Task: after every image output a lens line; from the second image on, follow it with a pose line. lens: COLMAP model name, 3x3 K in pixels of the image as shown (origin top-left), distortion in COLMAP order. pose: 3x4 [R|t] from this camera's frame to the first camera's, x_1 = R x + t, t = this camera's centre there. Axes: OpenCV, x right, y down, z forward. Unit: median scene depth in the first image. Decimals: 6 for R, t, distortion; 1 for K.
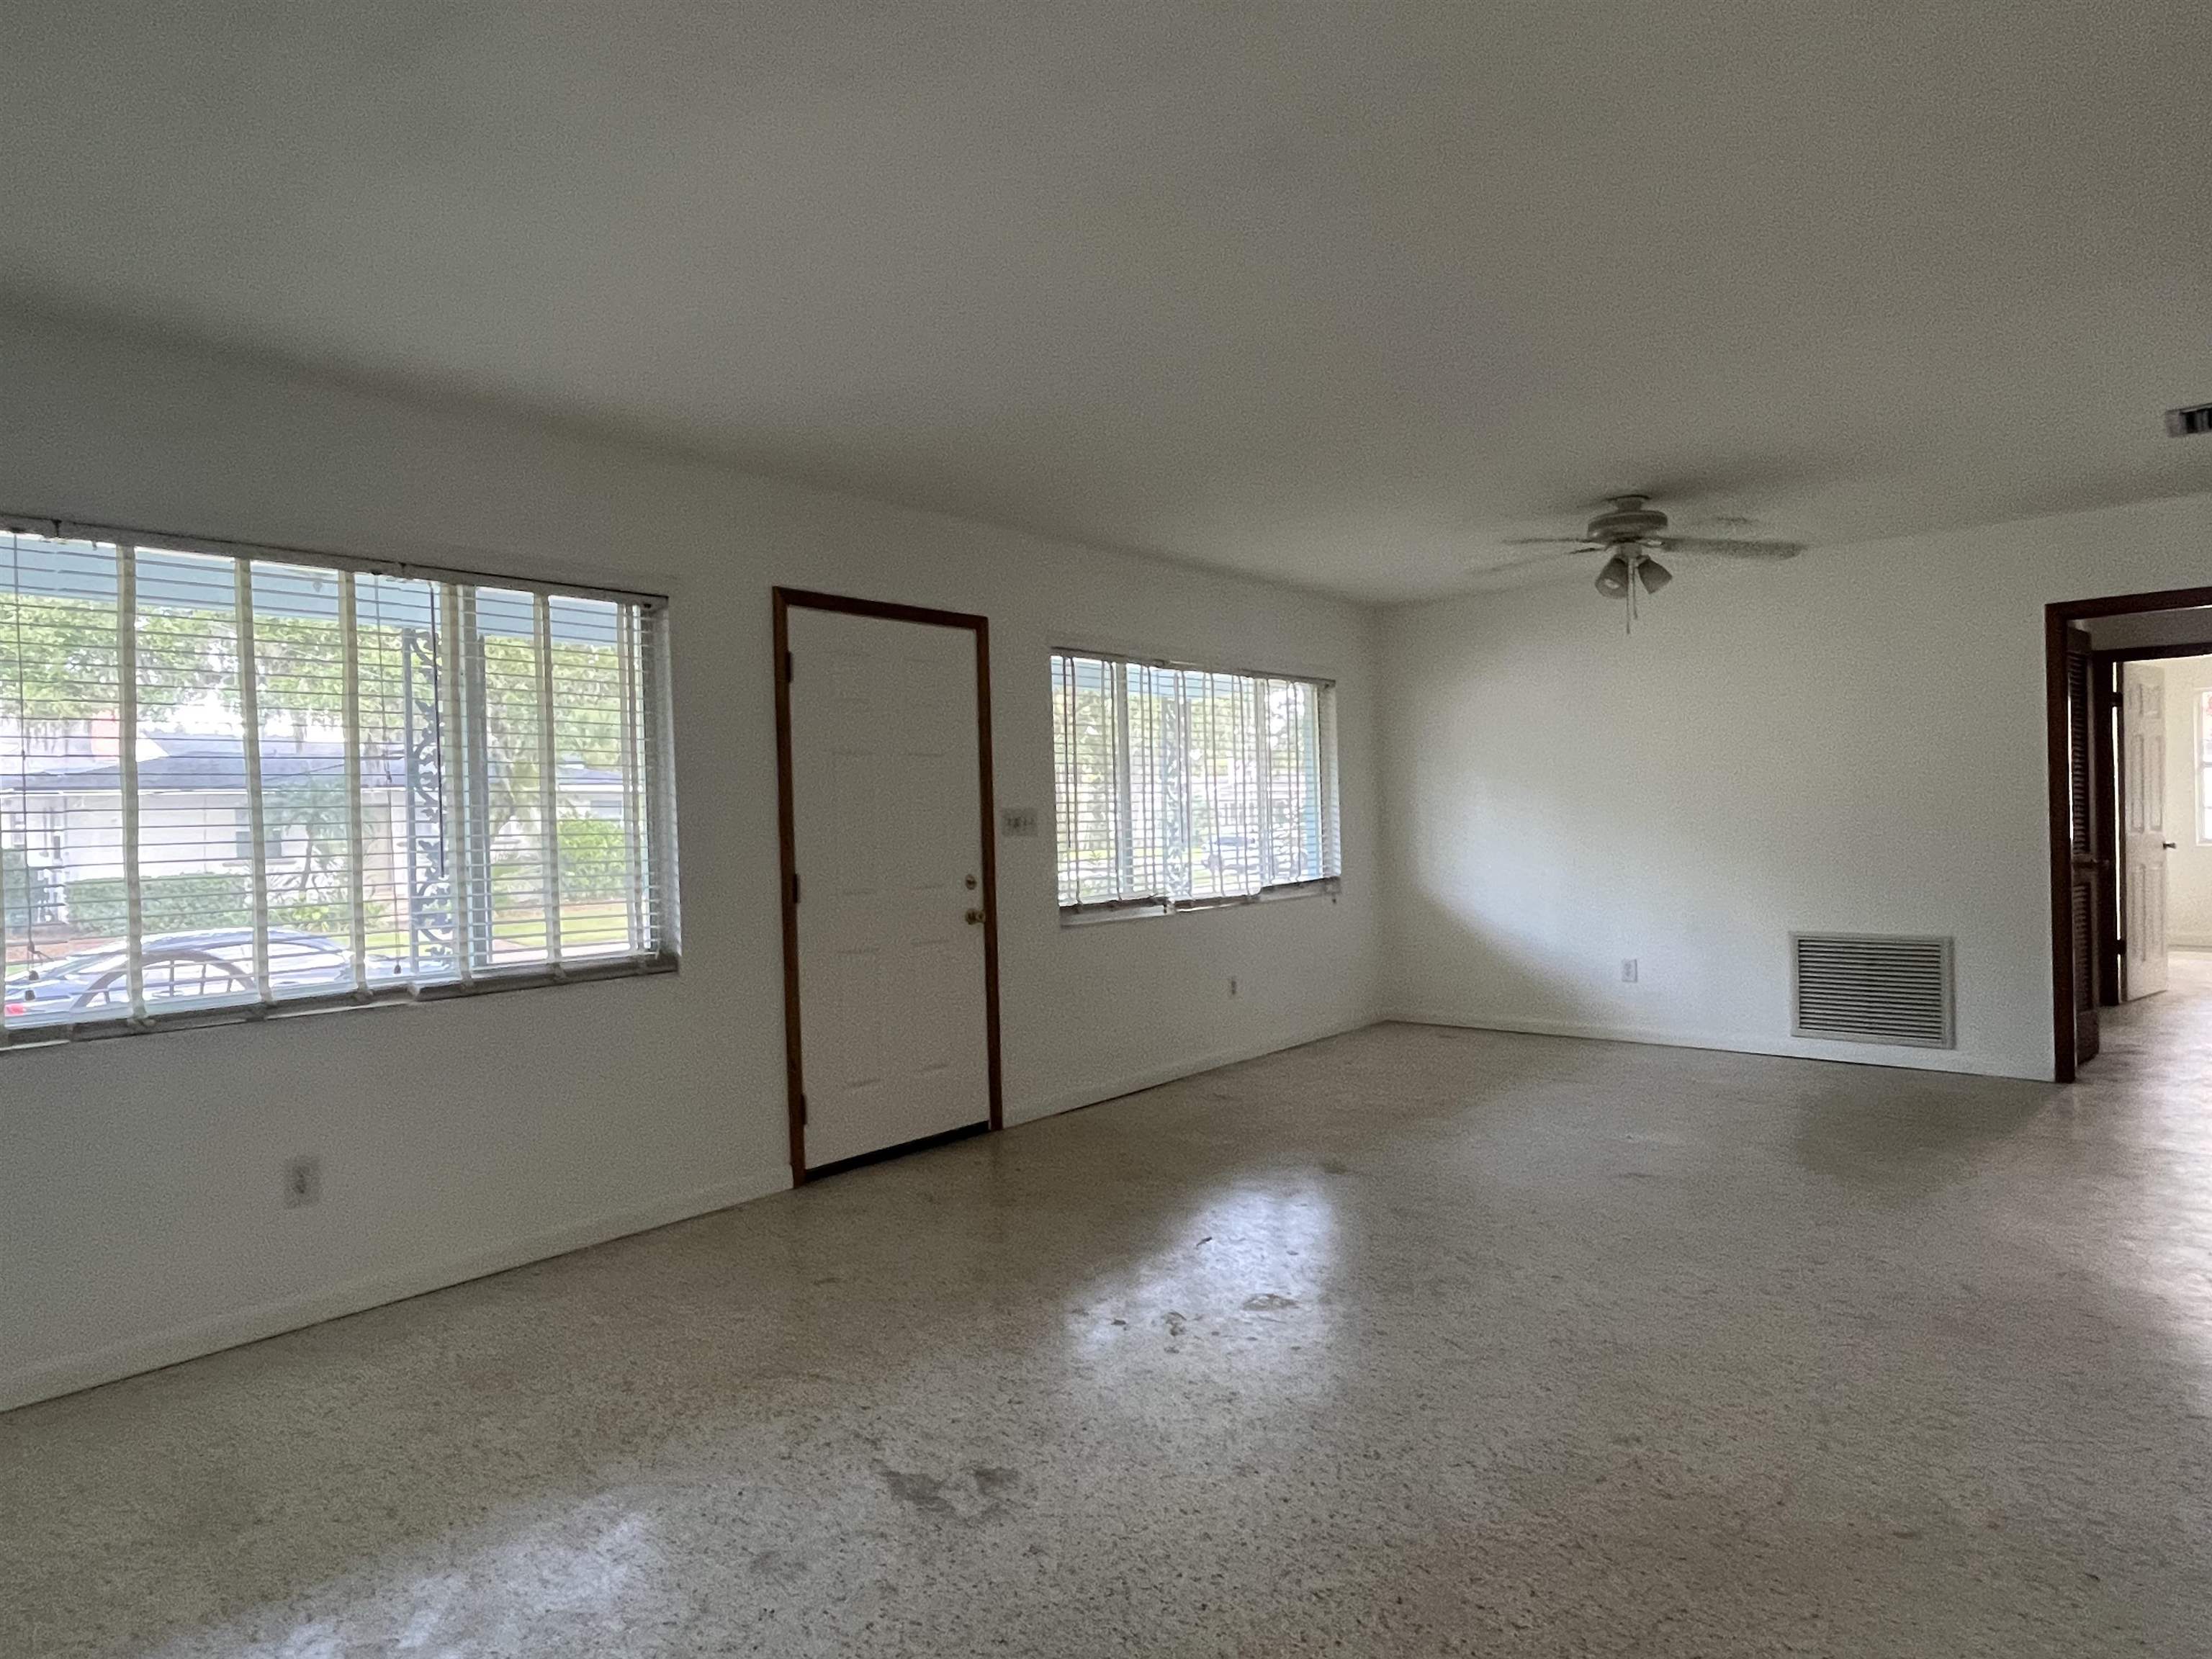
lens RADIAL K [[1265.9, 0, 1119.6], [0, 1265.9, 820.7], [0, 0, 1]] dist [-0.001877, -0.001431]
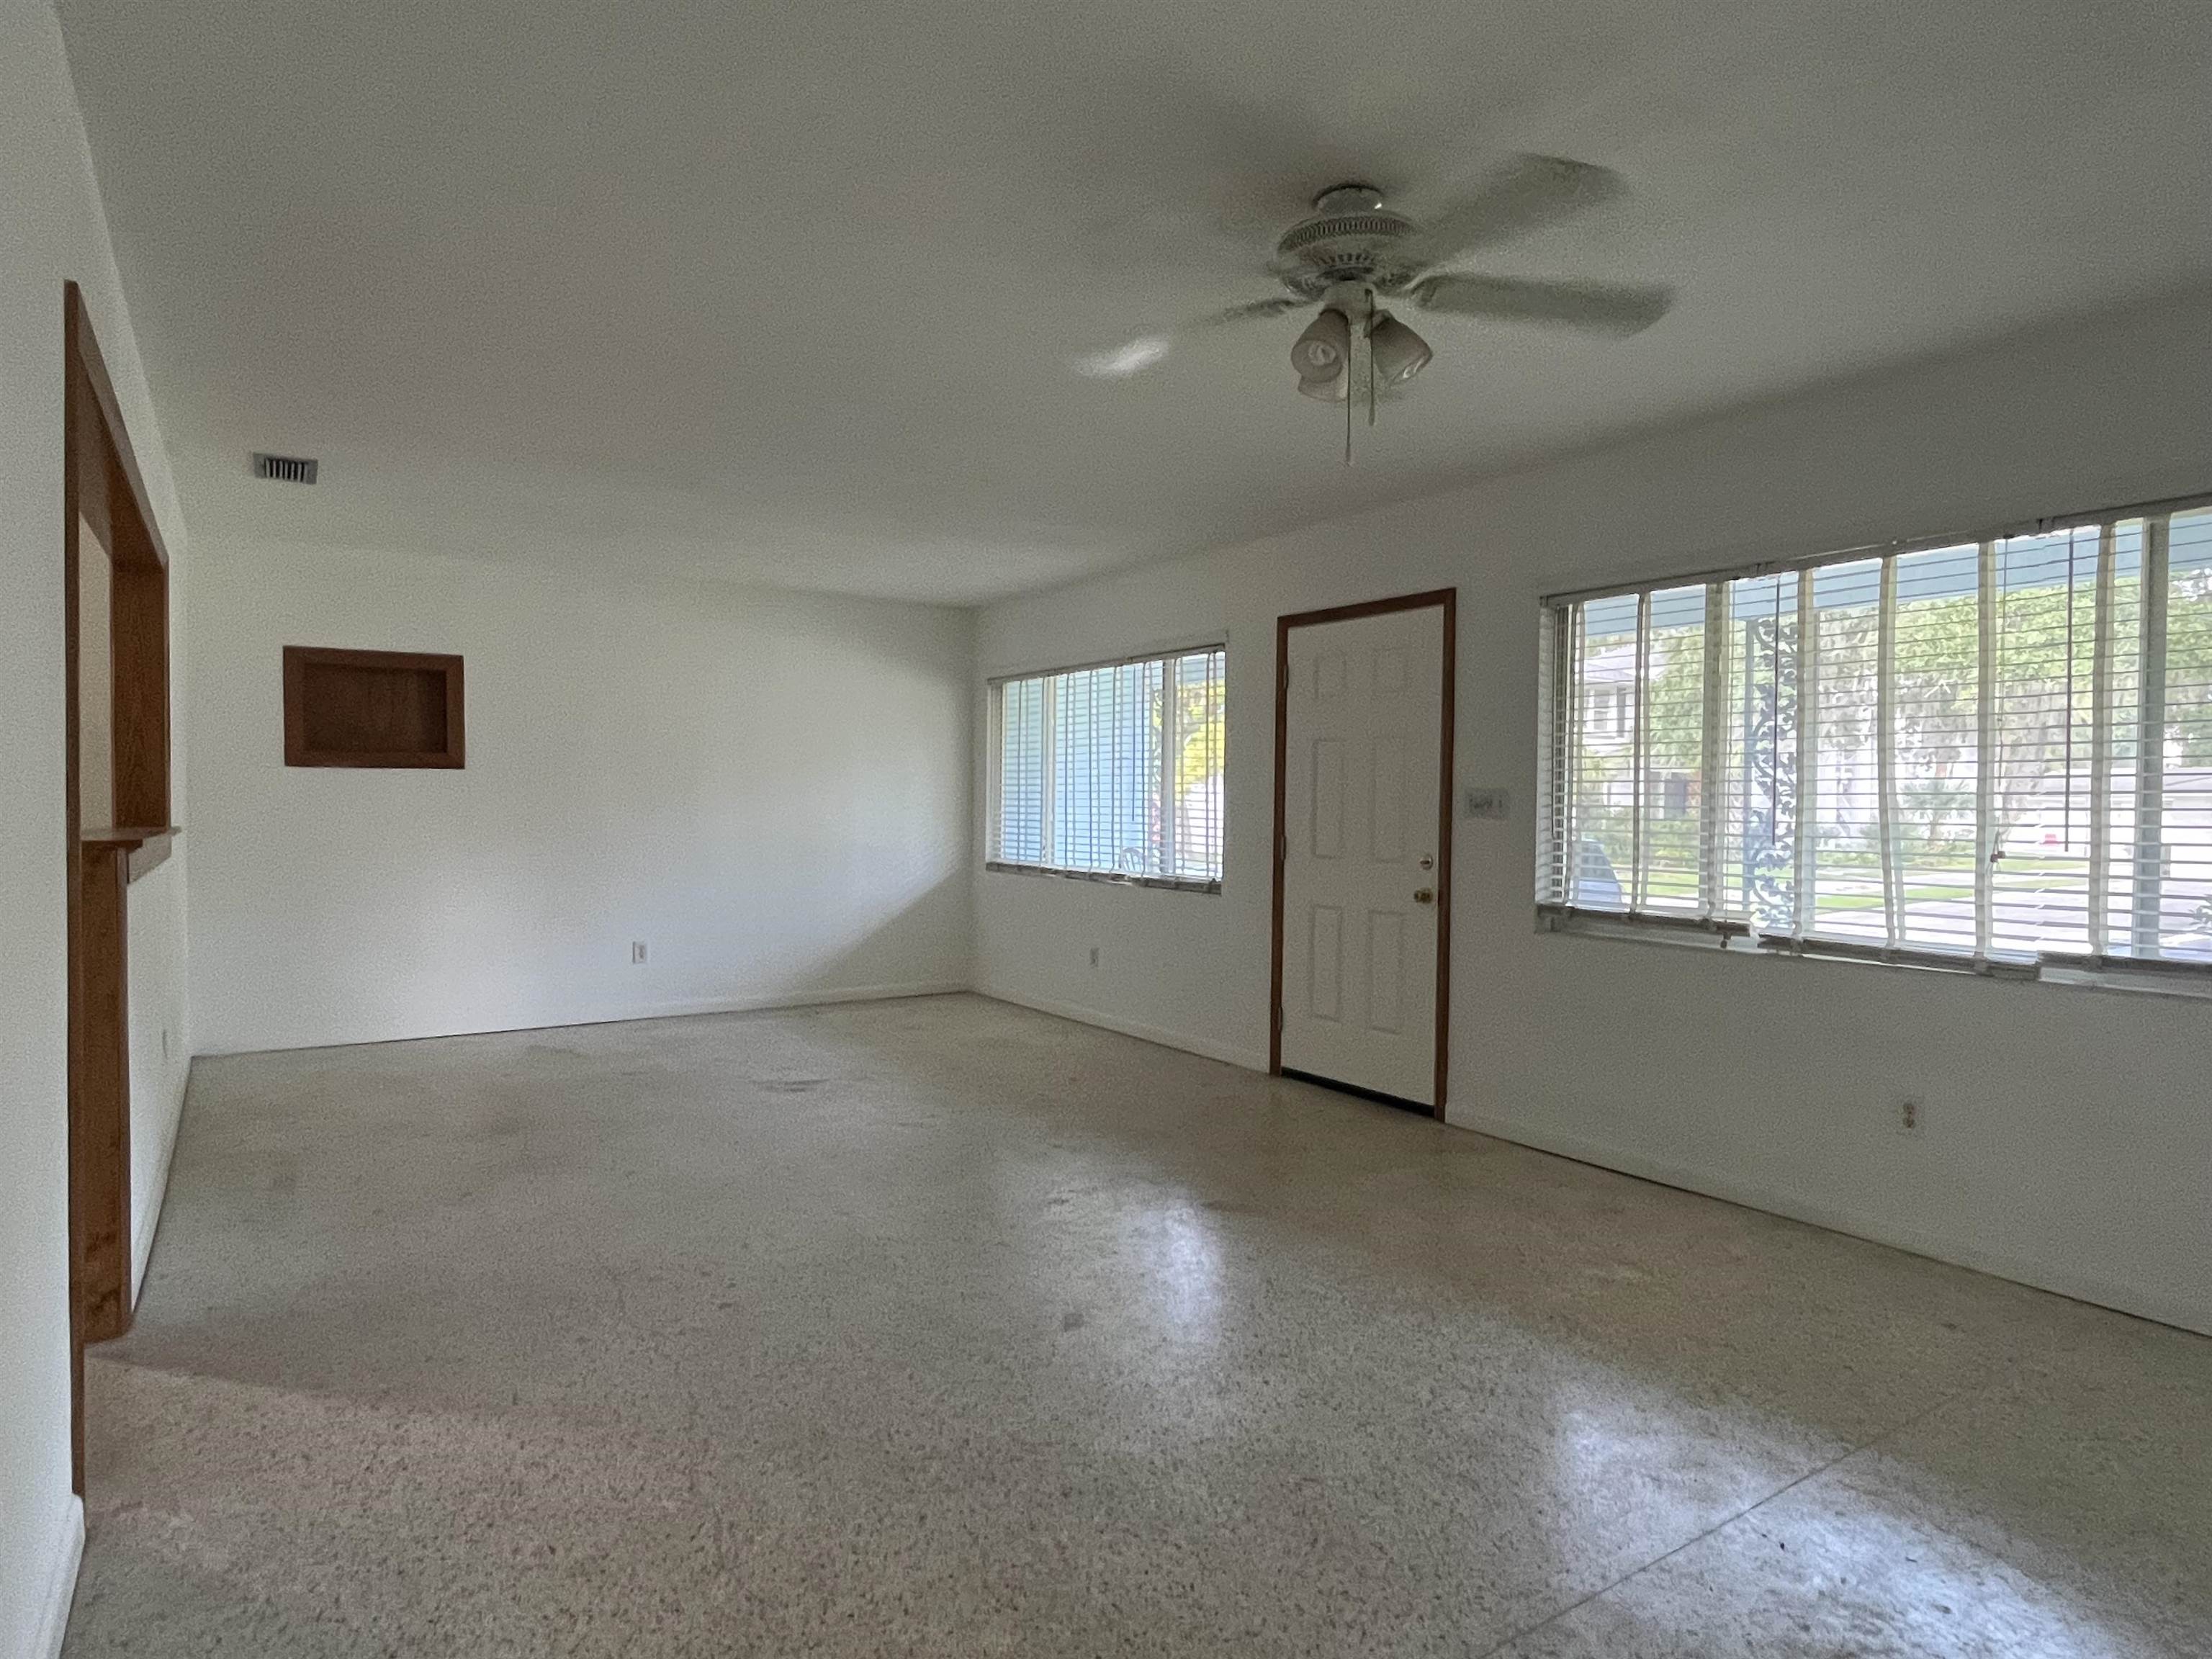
lens RADIAL K [[1265.9, 0, 1116.7], [0, 1265.9, 833.3], [0, 0, 1]] dist [-0.001877, -0.001431]
pose [[-0.254886, 0.046209, -0.965866, 0.889490], [-0.007403, 0.998735, 0.049735, -0.020951], [0.966943, 0.019827, -0.254222, 0.997802]]
